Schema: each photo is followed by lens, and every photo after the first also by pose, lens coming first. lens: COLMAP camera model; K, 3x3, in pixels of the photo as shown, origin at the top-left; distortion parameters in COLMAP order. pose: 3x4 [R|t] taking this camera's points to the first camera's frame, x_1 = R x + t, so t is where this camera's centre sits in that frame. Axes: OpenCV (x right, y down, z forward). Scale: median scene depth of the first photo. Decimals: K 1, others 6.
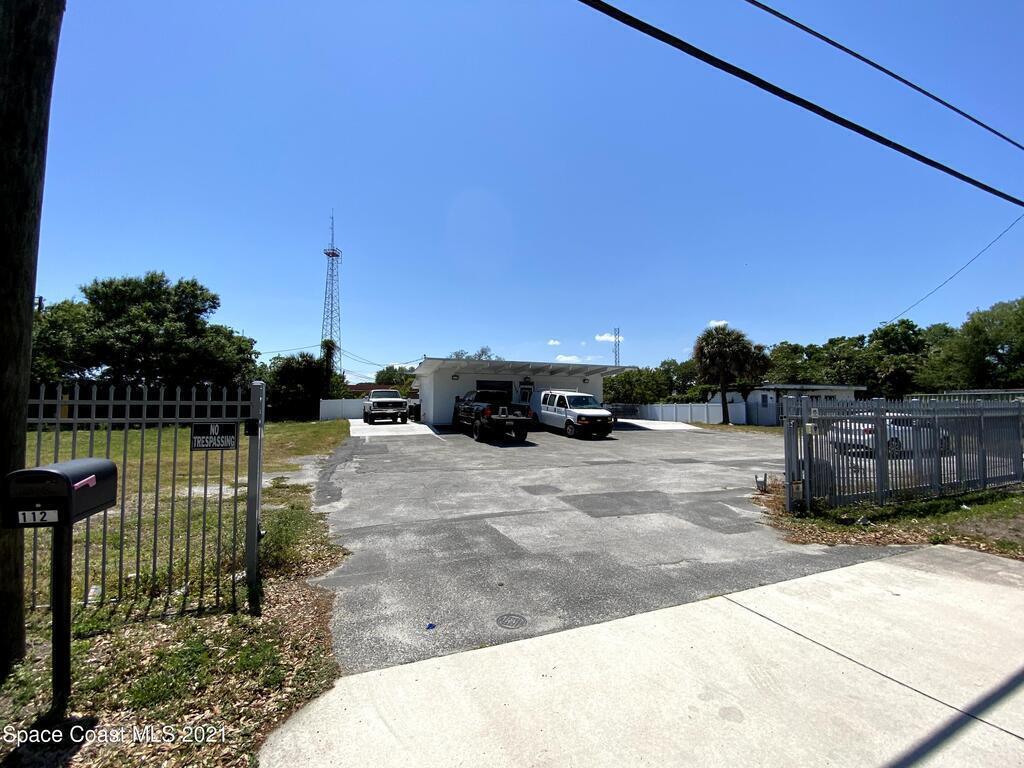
lens RADIAL K [[418.7, 0, 511.5], [0, 418.7, 376.7], [0, 0, 1]] dist [-0.002762, -0.005872]
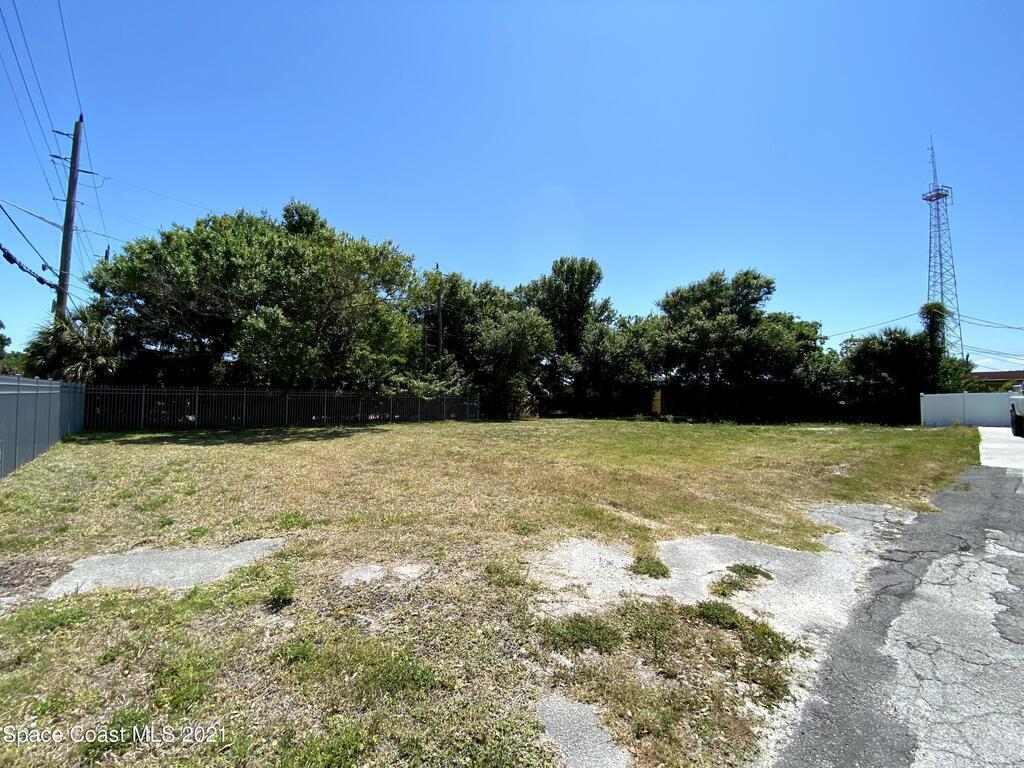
lens RADIAL K [[418.7, 0, 527.1], [0, 418.7, 385.8], [0, 0, 1]] dist [-0.002762, -0.005872]
pose [[0.359116, -0.030270, -0.932802, -0.064294], [0.058924, 0.998215, -0.009708, 0.011544], [0.931431, -0.051478, 0.360259, 0.177737]]
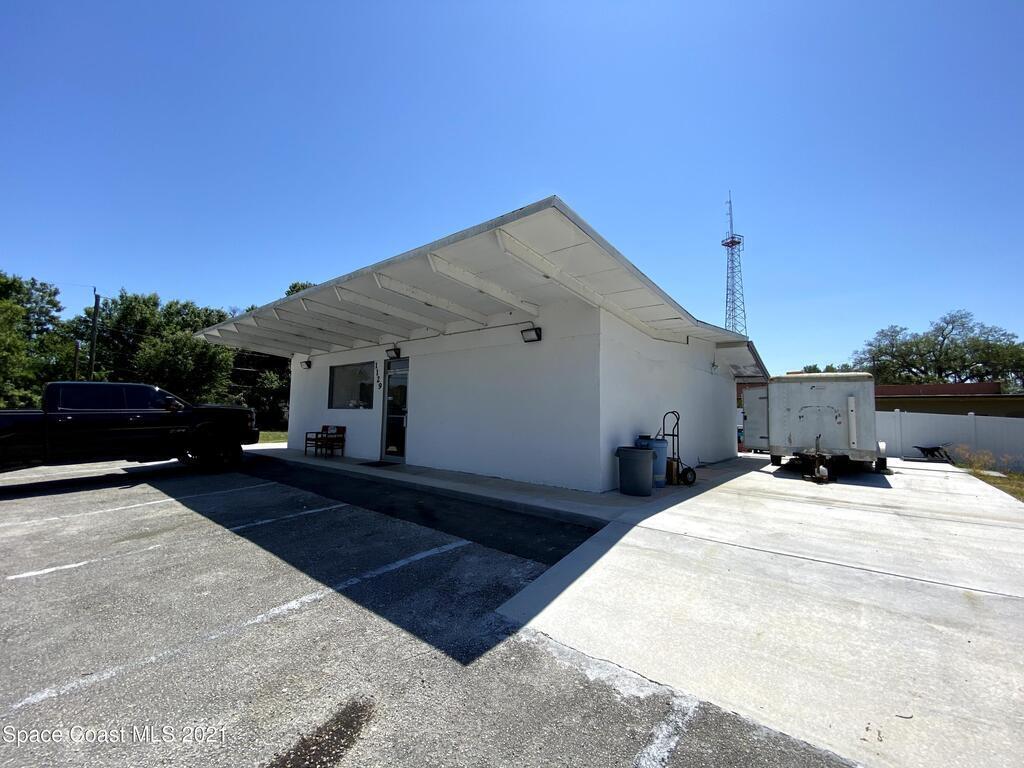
lens RADIAL K [[418.7, 0, 516.0], [0, 418.7, 381.6], [0, 0, 1]] dist [-0.002762, -0.005872]
pose [[0.488281, -0.059832, -0.870633, 0.296275], [0.043698, 0.998072, -0.044082, 0.037636], [0.871592, -0.016520, 0.489954, 0.614232]]
